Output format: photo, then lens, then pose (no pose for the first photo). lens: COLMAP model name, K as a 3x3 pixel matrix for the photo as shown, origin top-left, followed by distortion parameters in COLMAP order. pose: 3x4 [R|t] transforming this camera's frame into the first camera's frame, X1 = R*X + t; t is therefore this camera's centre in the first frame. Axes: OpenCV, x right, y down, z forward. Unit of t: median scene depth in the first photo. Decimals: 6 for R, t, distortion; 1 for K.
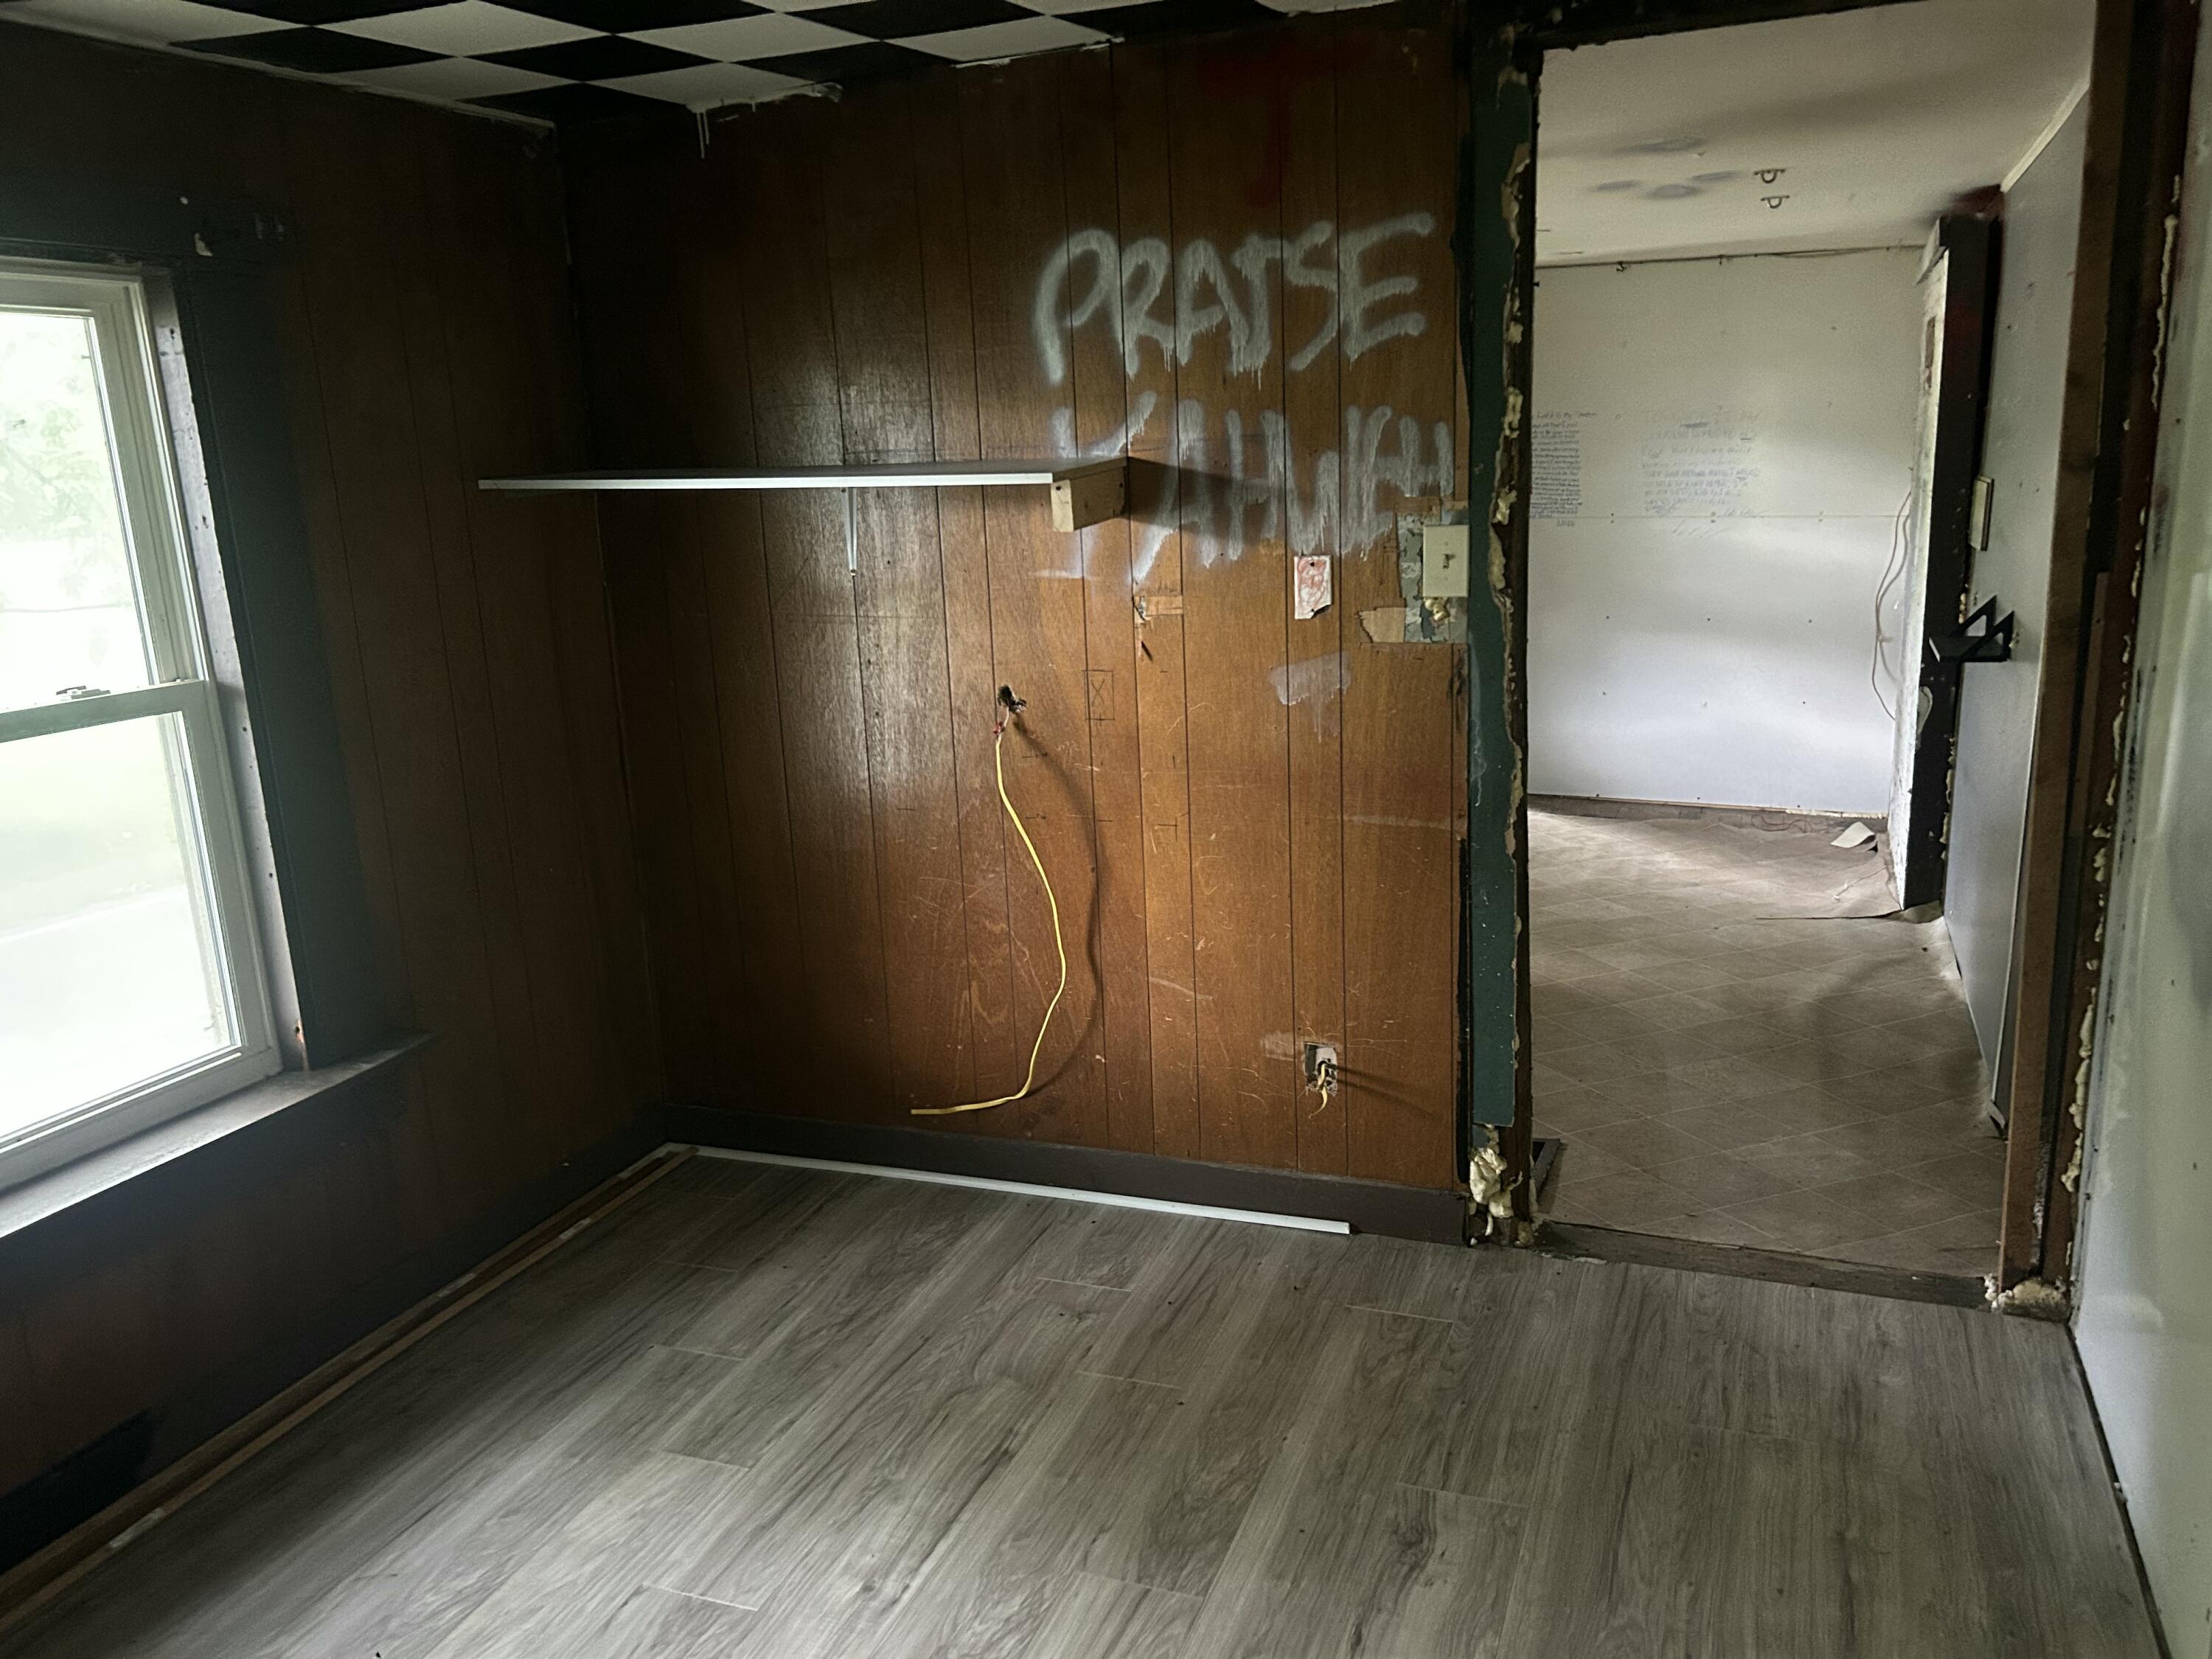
lens RADIAL K [[1652.4, 0, 1124.0], [0, 1652.4, 832.2], [0, 0, 1]] dist [0.070806, -0.076256]
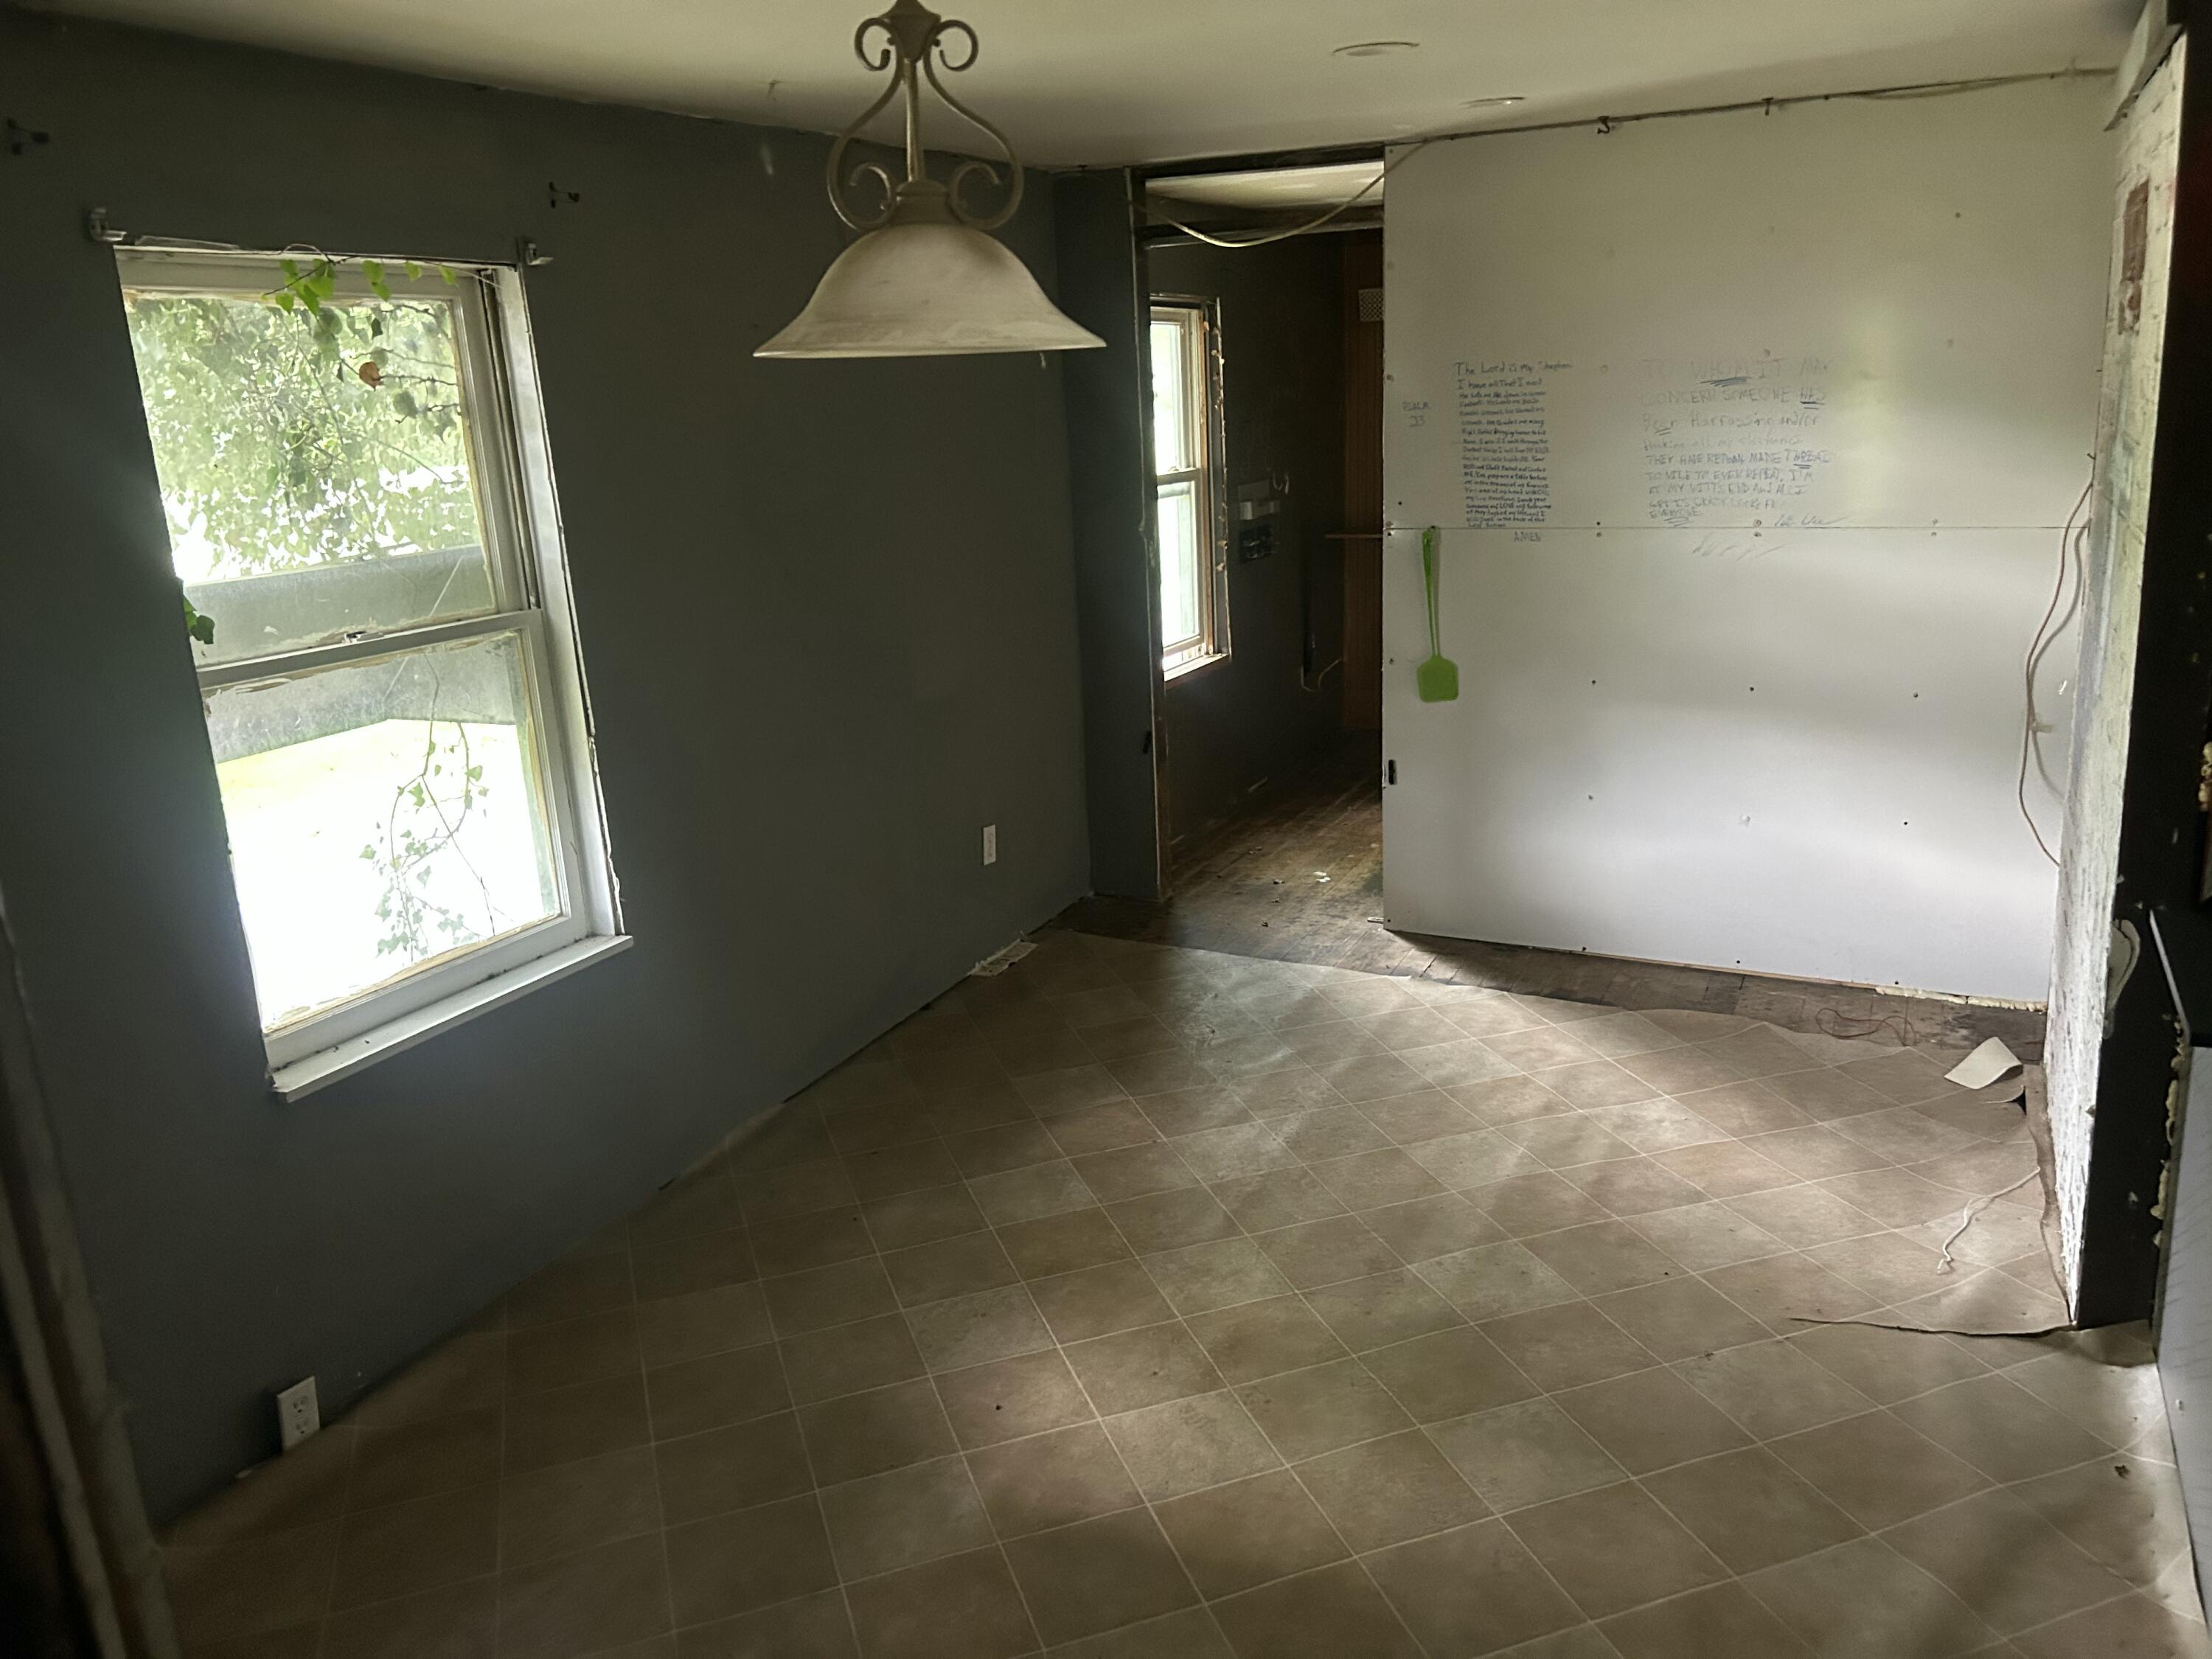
lens RADIAL K [[1656.3, 0, 1110.7], [0, 1656.3, 818.1], [0, 0, 1]] dist [0.051971, -0.059828]
pose [[0.996976, -0.001084, -0.077705, 0.367779], [0.003391, 0.999557, 0.029558, -0.228770], [0.077638, -0.029732, 0.996538, 0.817336]]
